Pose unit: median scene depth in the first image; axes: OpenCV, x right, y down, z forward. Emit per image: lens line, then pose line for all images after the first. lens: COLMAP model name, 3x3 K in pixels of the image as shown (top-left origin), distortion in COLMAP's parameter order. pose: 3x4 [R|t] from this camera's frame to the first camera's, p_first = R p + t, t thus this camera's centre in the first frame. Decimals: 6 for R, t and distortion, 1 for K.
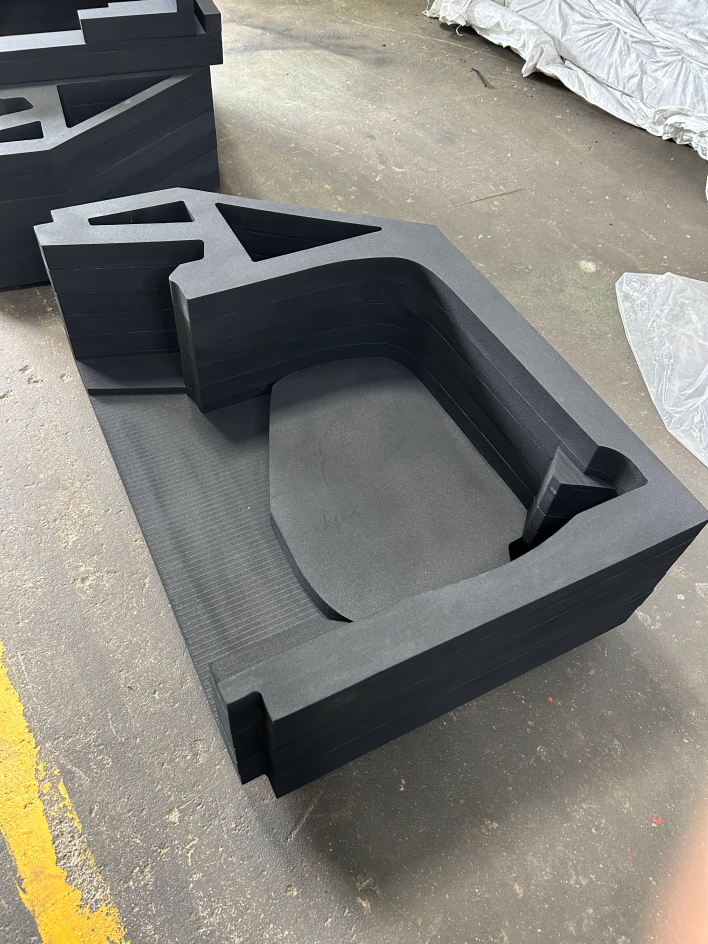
lens RADIAL K [[714.5, 0, 361.6], [0, 714.5, 468.8], [0, 0, 1]] dist [0.020035, -0.045855]
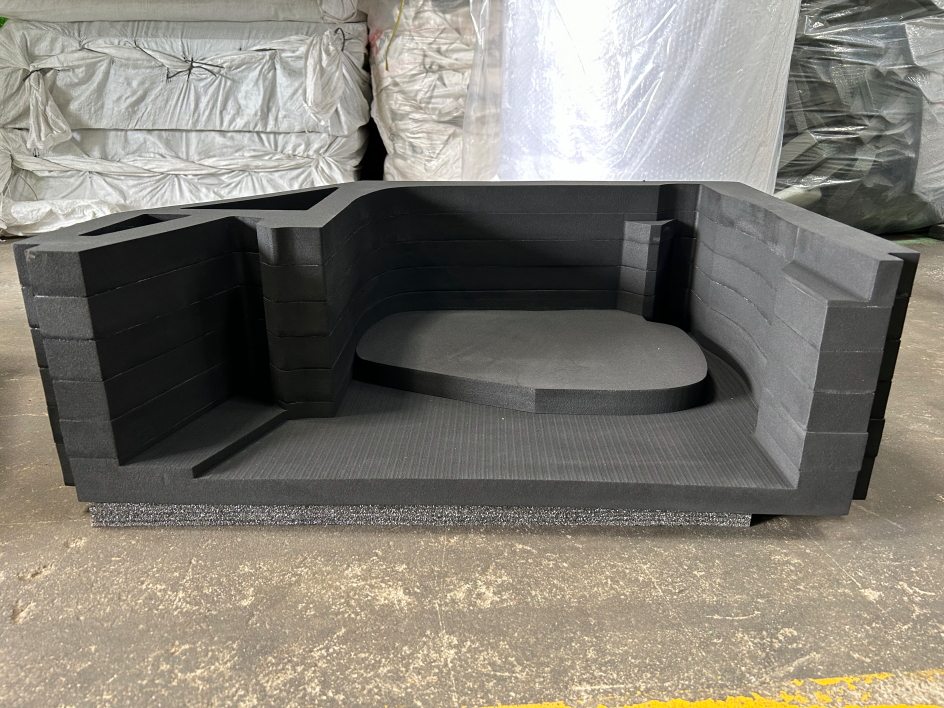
lens RADIAL K [[714.5, 0, 473.3], [0, 714.5, 354.5], [0, 0, 1]] dist [0.020035, -0.045855]
pose [[0.485332, -0.369046, 0.792627, -0.482716], [0.707128, 0.698851, -0.107596, 0.040615], [-0.514221, 0.612709, 0.600137, 0.291873]]
